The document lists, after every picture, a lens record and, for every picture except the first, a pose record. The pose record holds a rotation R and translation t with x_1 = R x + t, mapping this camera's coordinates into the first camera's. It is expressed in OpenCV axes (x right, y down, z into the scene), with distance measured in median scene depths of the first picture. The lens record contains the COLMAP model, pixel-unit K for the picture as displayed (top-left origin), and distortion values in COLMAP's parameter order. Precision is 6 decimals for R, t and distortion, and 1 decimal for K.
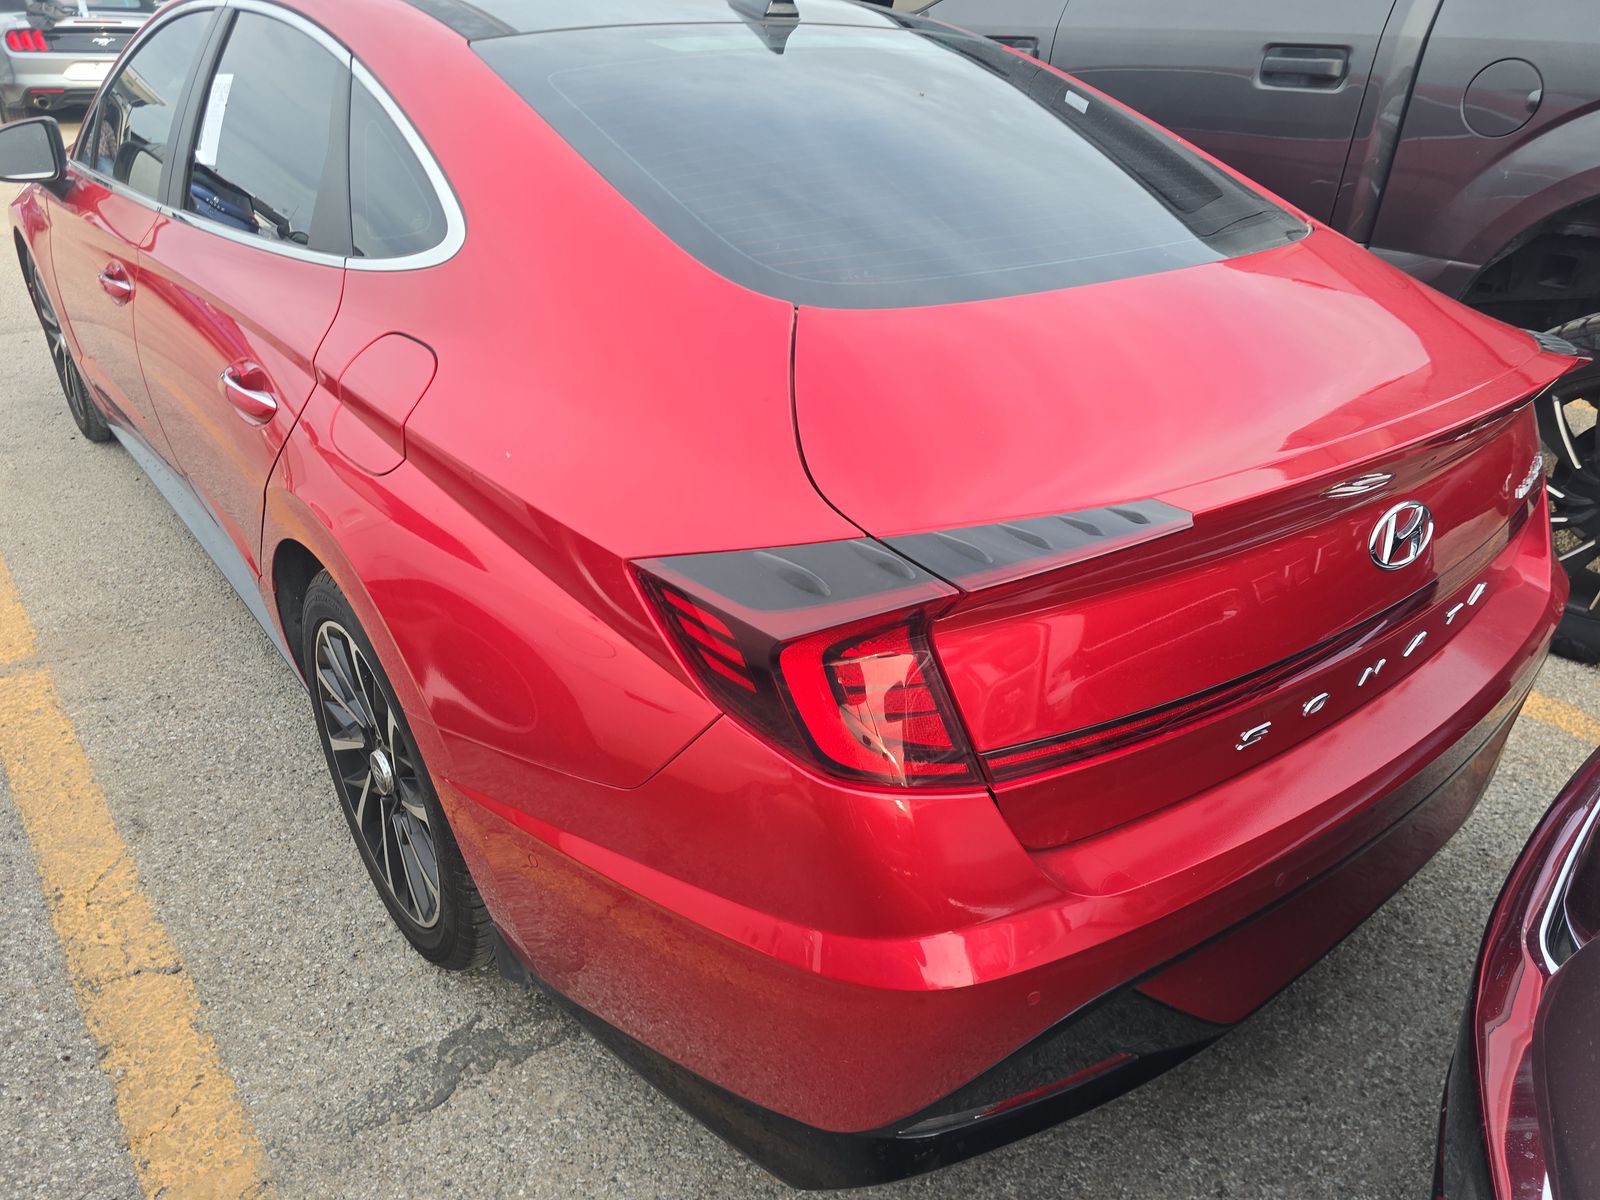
lens RADIAL K [[1094.7, 0, 796.2], [0, 1094.7, 598.5], [0, 0, 1]] dist [0.041677, -0.022020]
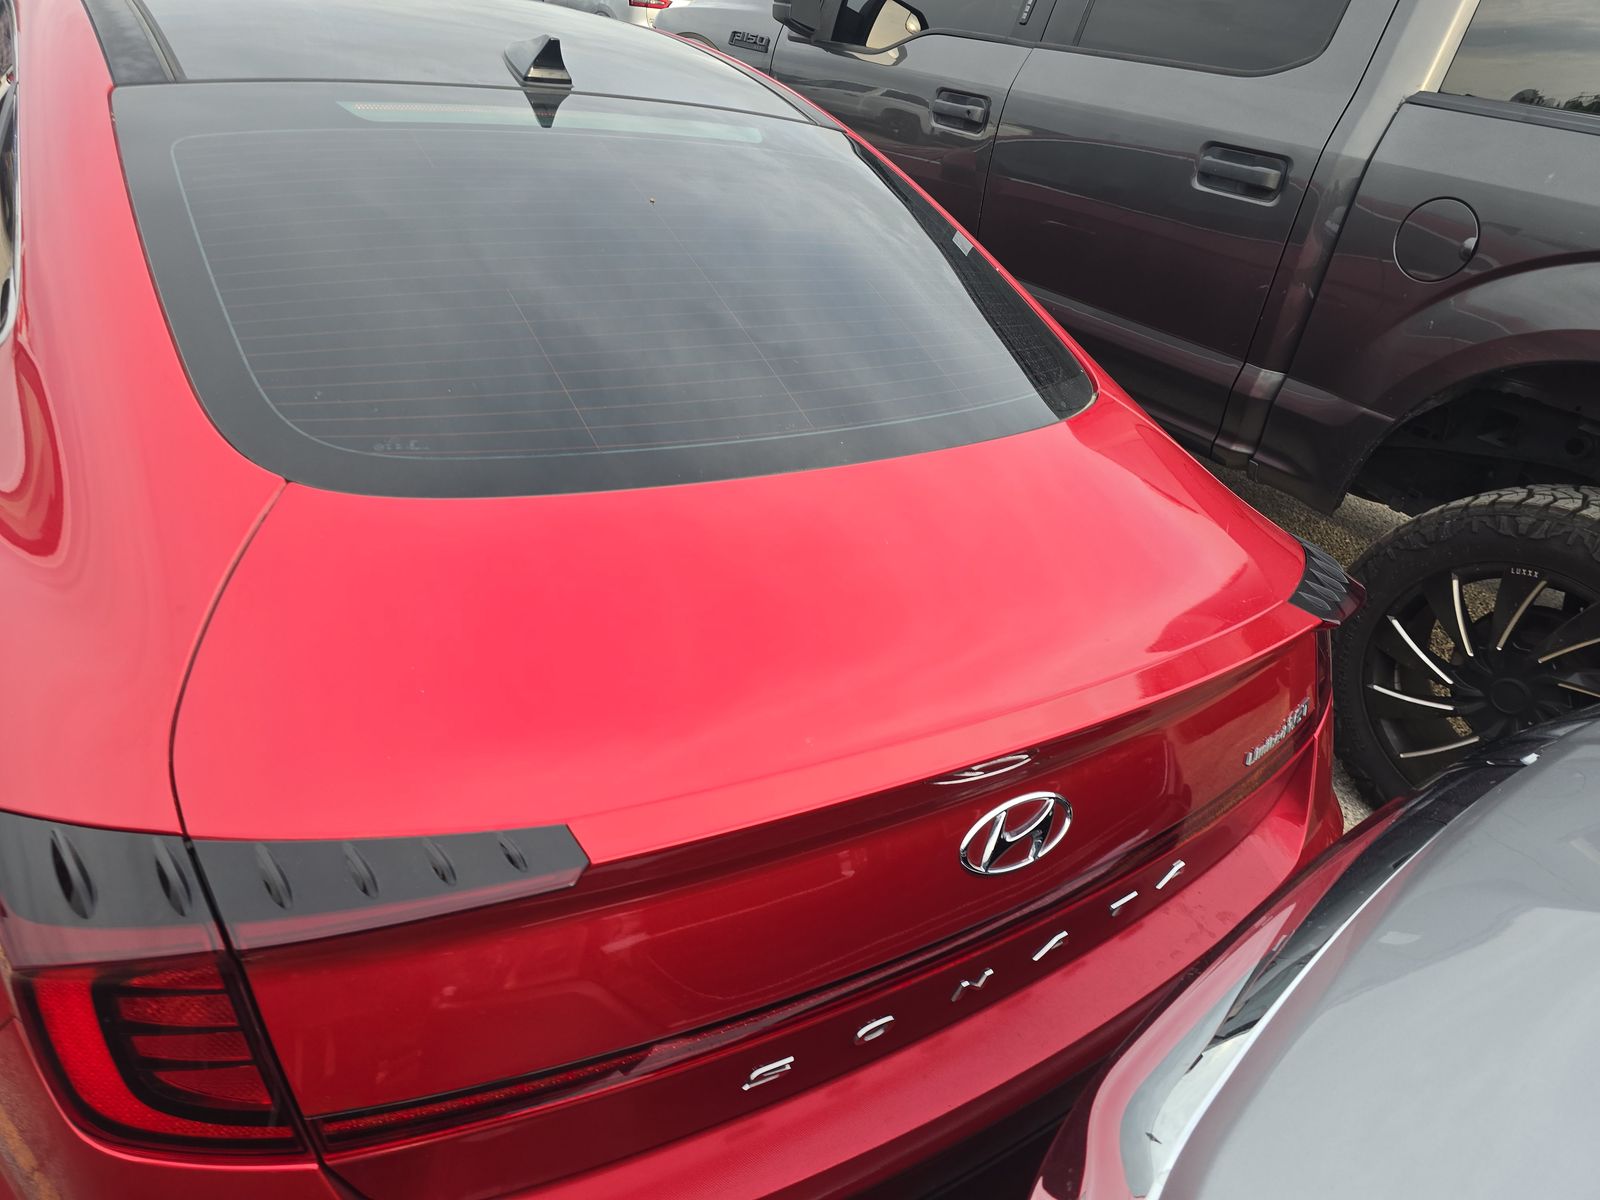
lens RADIAL K [[1094.7, 0, 803.3], [0, 1094.7, 600.0], [0, 0, 1]] dist [0.041677, -0.022020]
pose [[0.991295, 0.127825, -0.031550, 0.273411], [-0.127345, 0.991716, 0.016795, -0.157769], [0.033435, -0.012631, 0.999361, 0.117749]]
